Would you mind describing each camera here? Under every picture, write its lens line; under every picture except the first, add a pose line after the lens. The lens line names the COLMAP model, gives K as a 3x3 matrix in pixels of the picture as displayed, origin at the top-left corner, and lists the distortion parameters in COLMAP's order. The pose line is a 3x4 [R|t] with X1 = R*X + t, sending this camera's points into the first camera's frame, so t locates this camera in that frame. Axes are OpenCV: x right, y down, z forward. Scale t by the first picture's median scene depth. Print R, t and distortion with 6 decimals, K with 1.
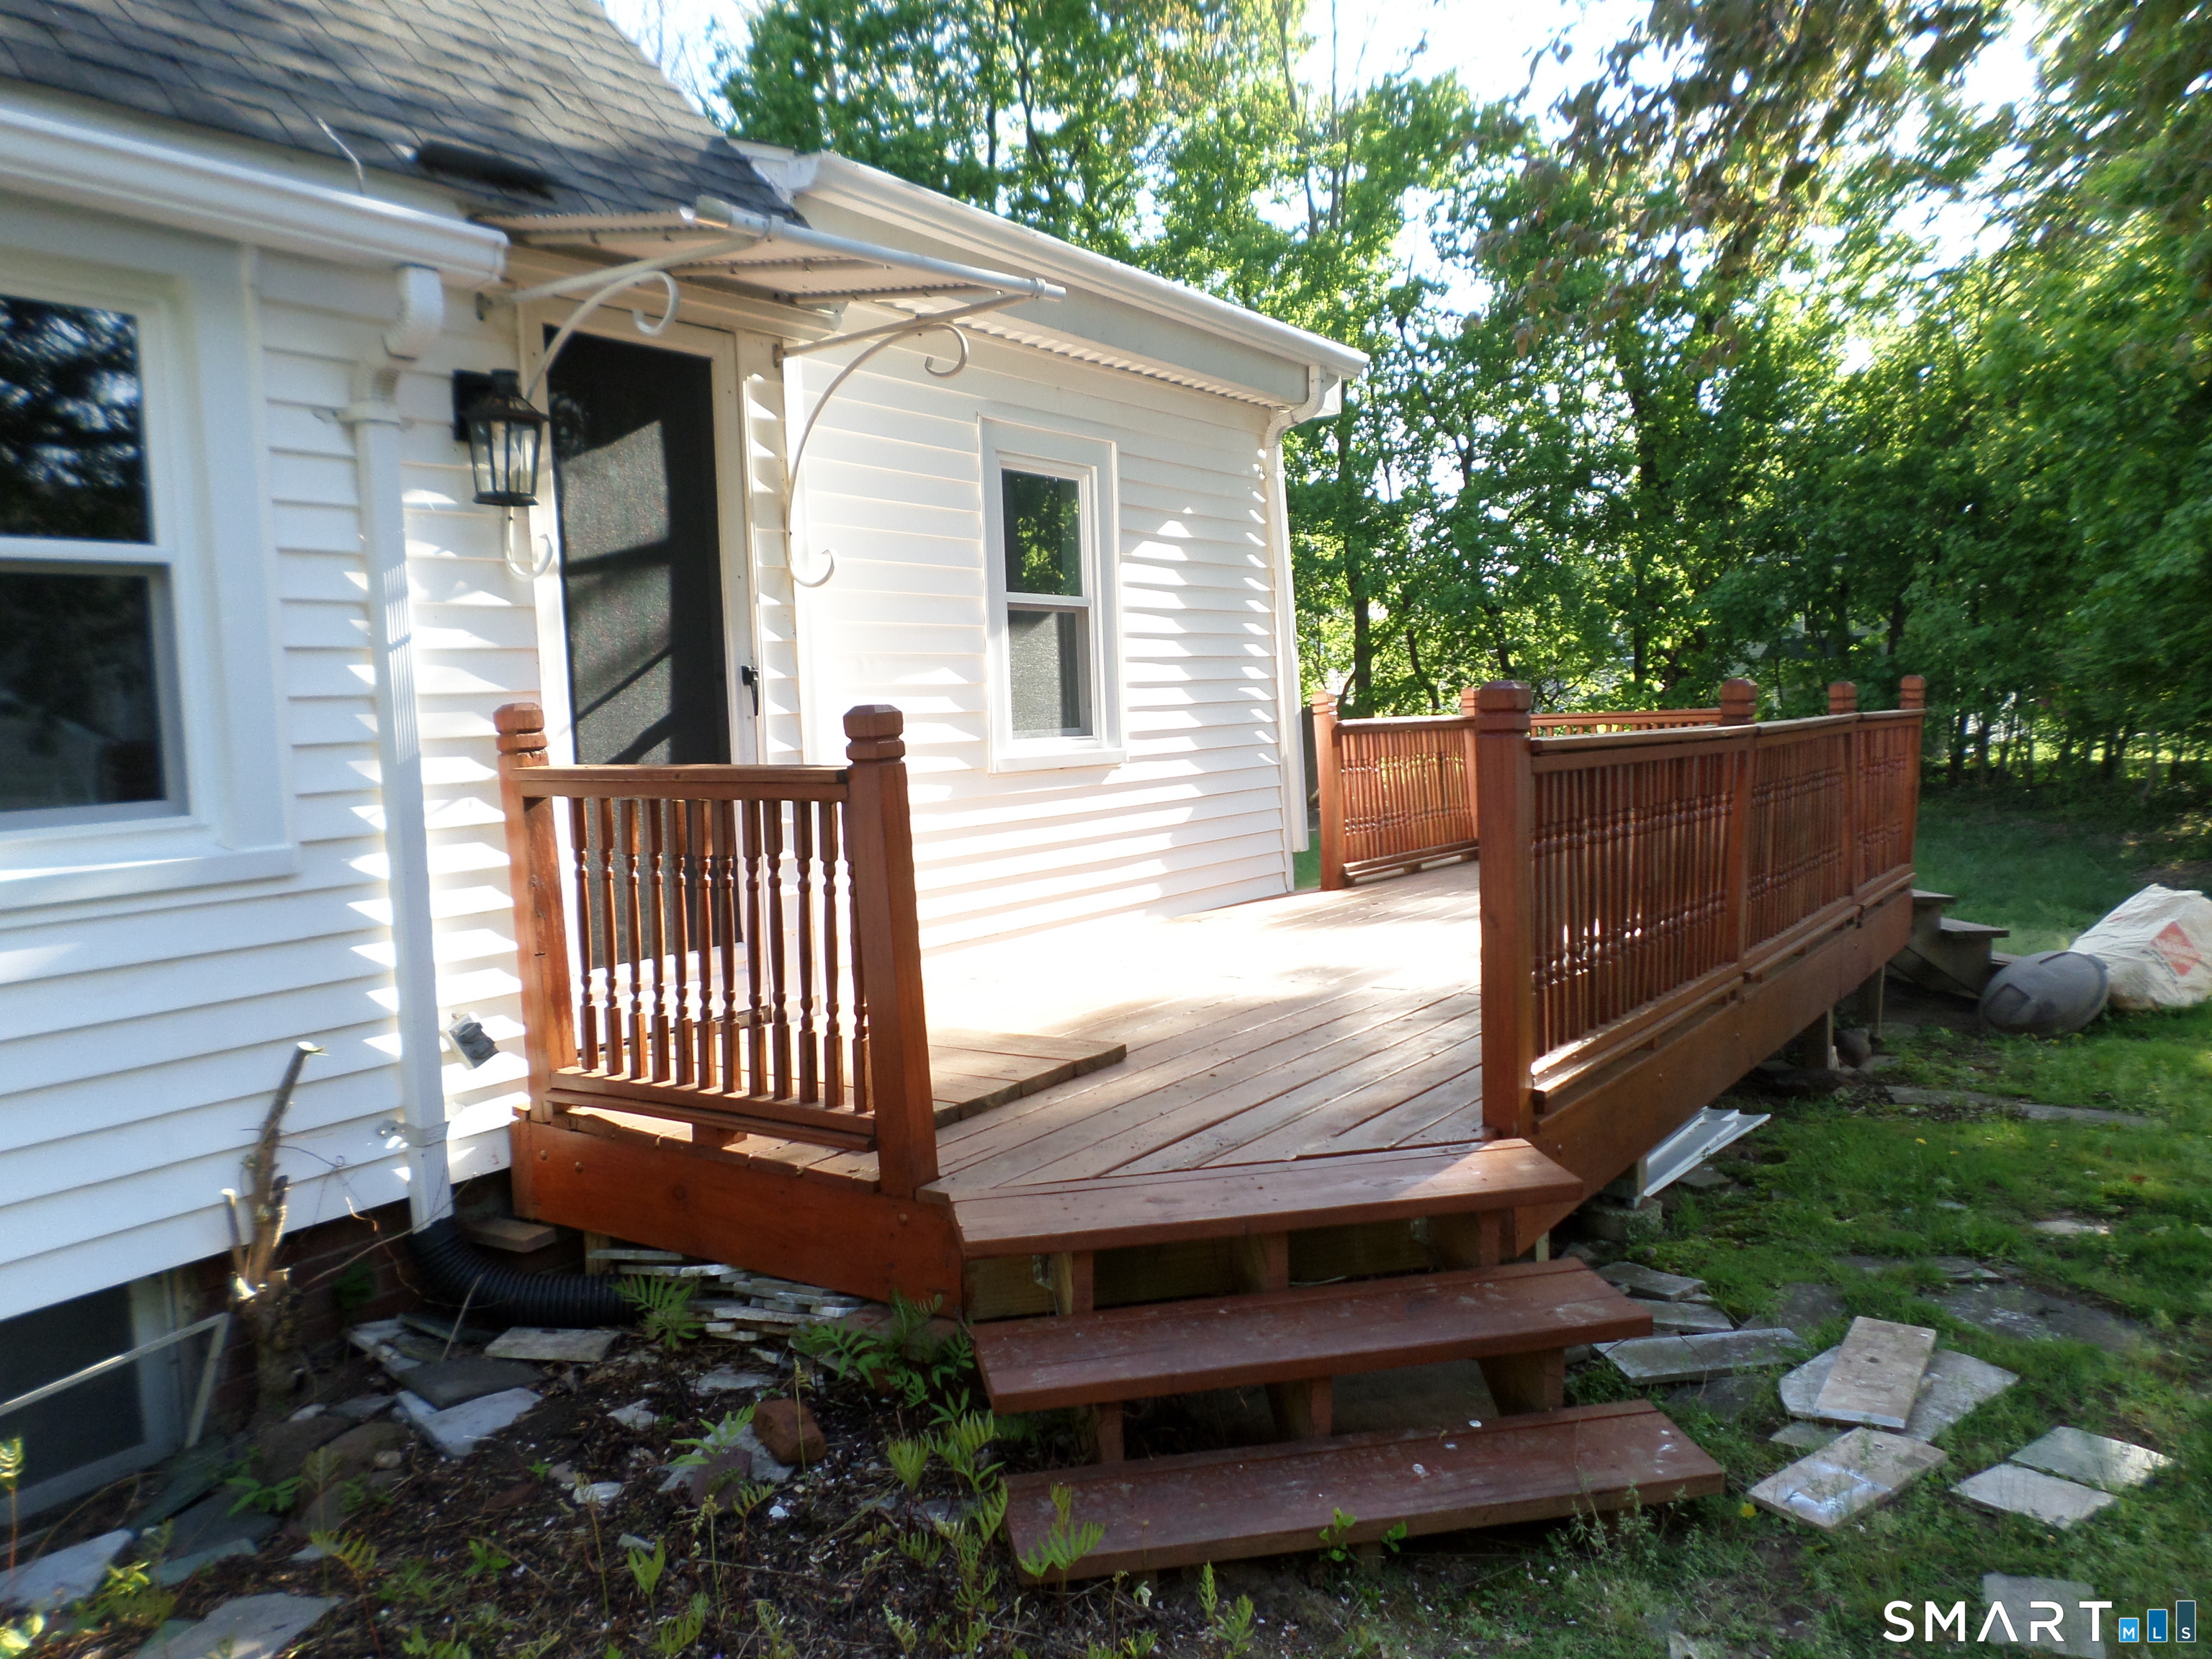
lens RADIAL K [[1704.8, 0, 1094.5], [0, 1704.8, 823.5], [0, 0, 1]] dist [0.008648, -0.012200]
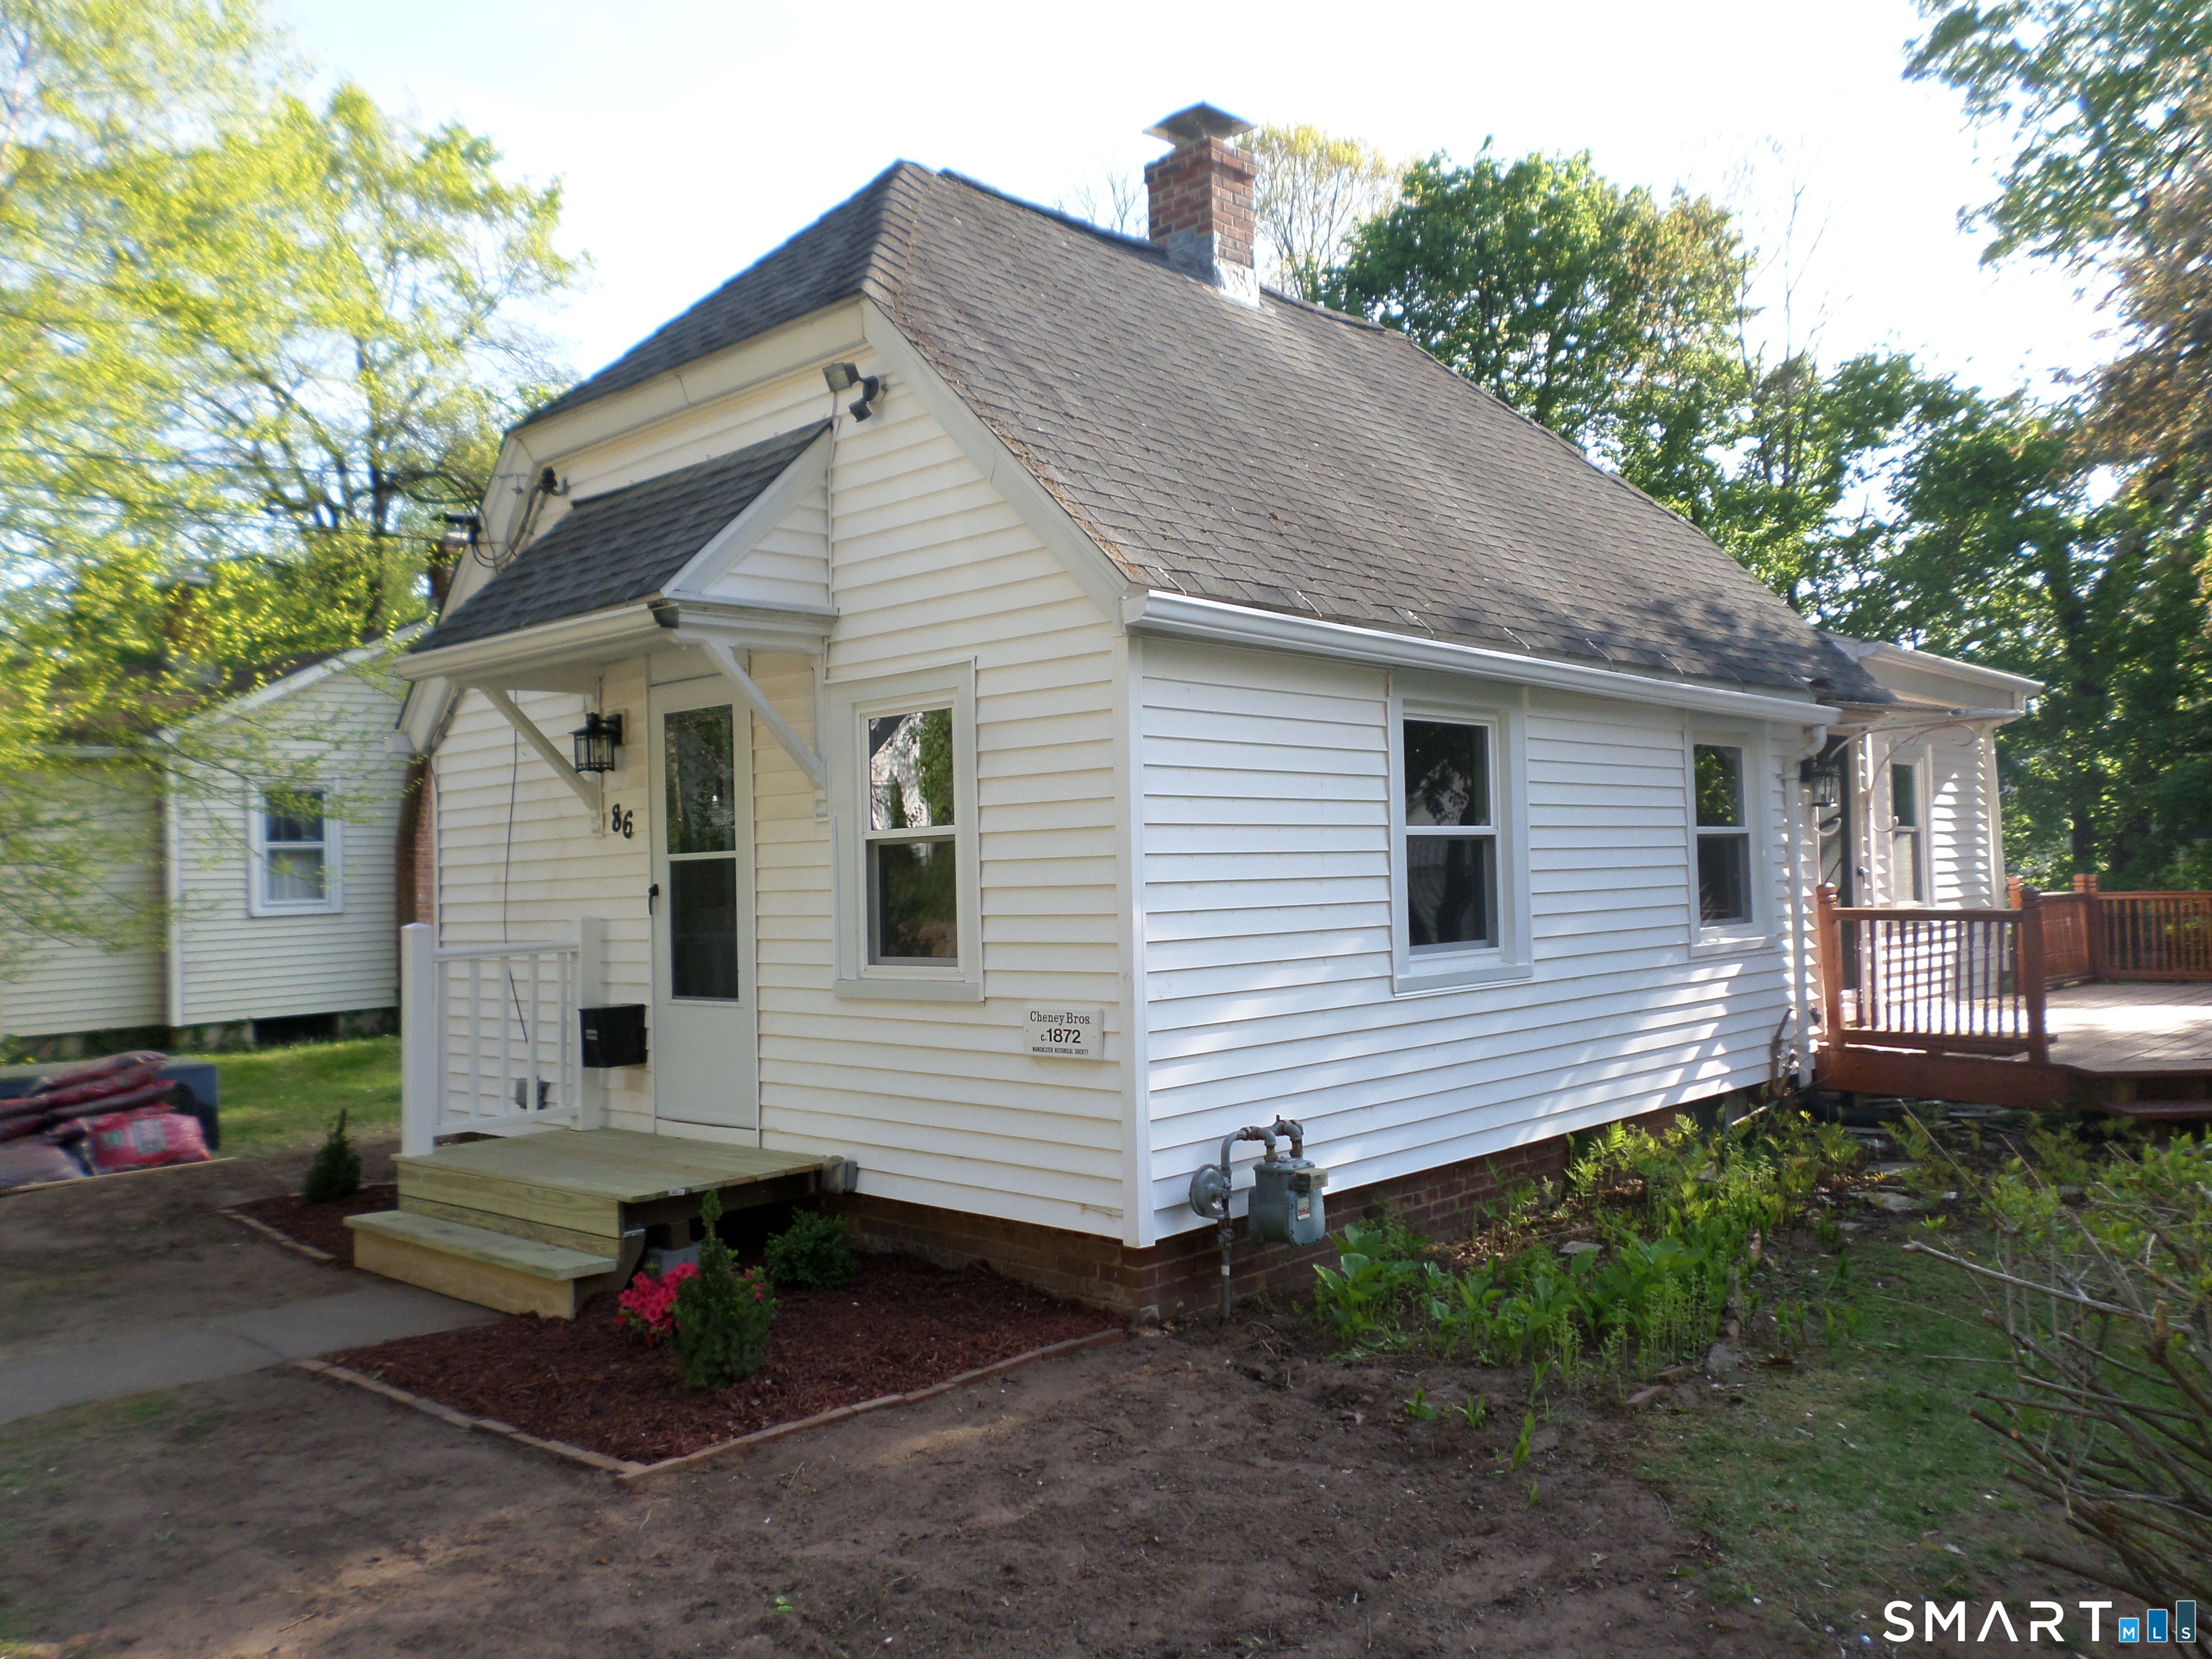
lens RADIAL K [[1704.8, 0, 1115.6], [0, 1704.8, 830.8], [0, 0, 1]] dist [0.008648, -0.012200]
pose [[0.985345, -0.002655, -0.170551, -0.541270], [-0.014149, 0.995161, -0.097234, 0.065723], [0.169984, 0.098222, 0.980540, -0.970827]]
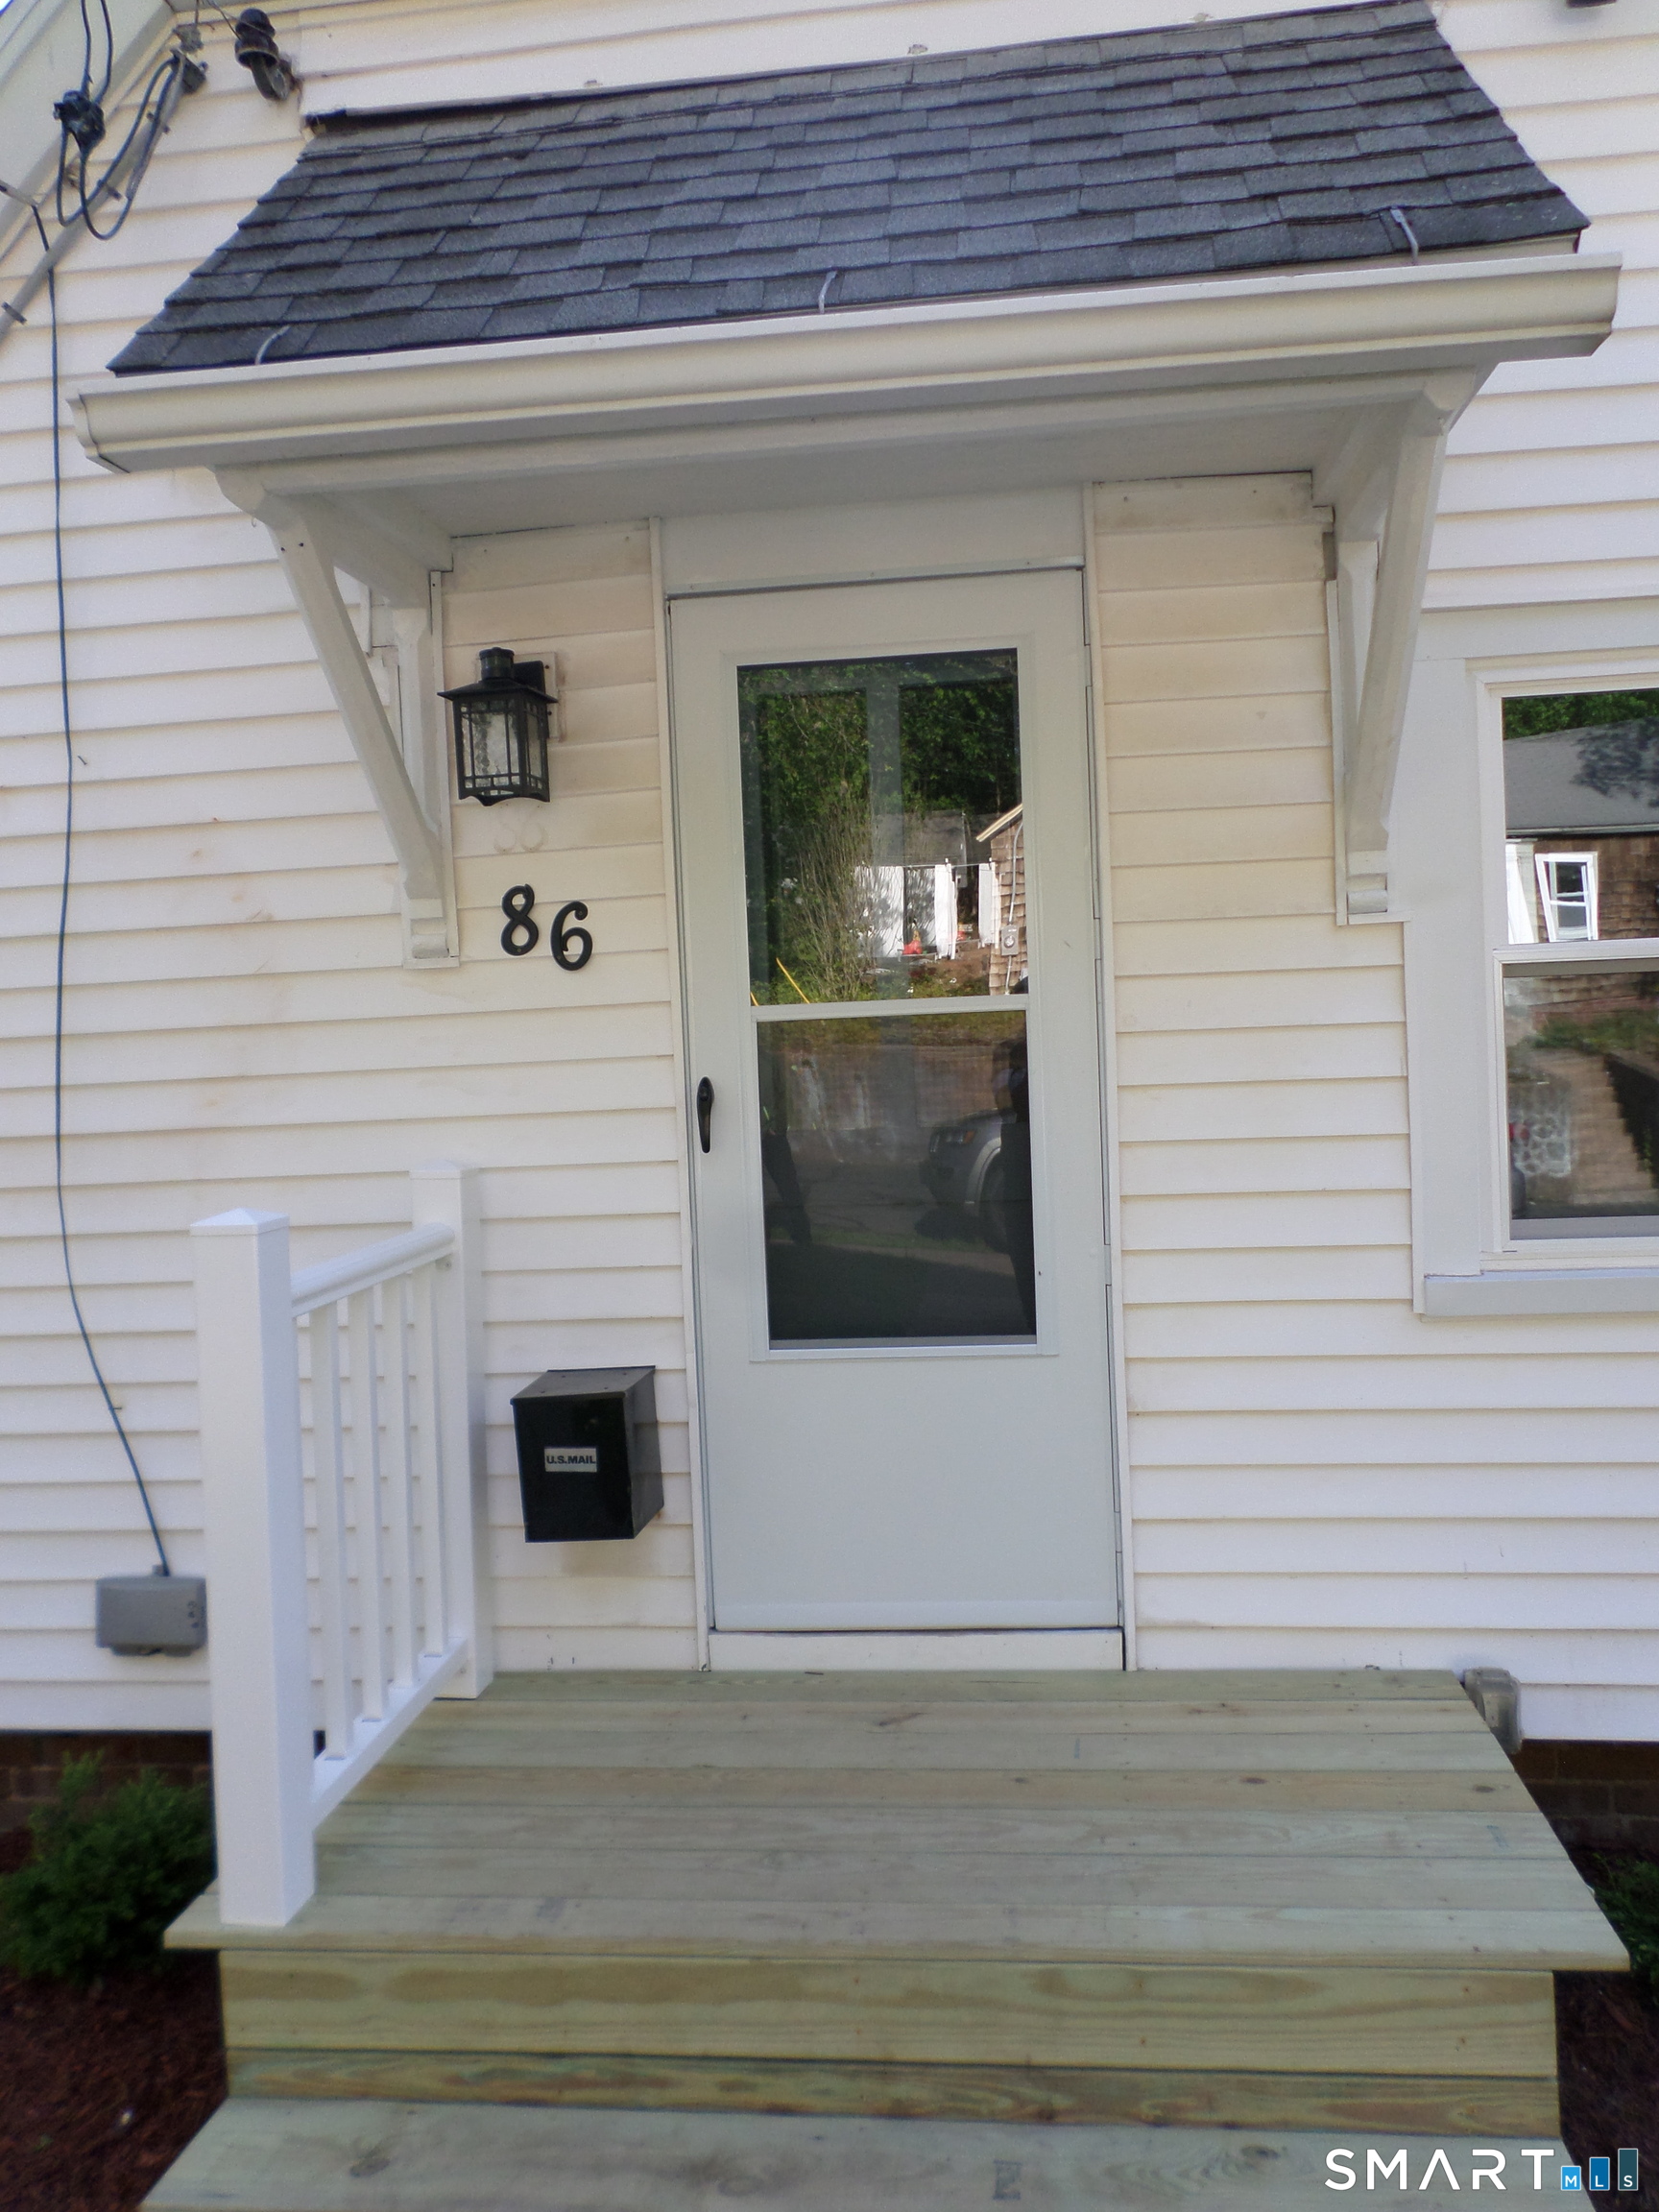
lens RADIAL K [[1704.8, 0, 833.1], [0, 1704.8, 1098.0], [0, 0, 1]] dist [0.008648, -0.012200]
pose [[0.901588, -0.020812, 0.432094, -1.212558], [0.046676, 0.997691, -0.049338, 0.025219], [-0.430069, 0.064651, 0.900478, -0.343237]]
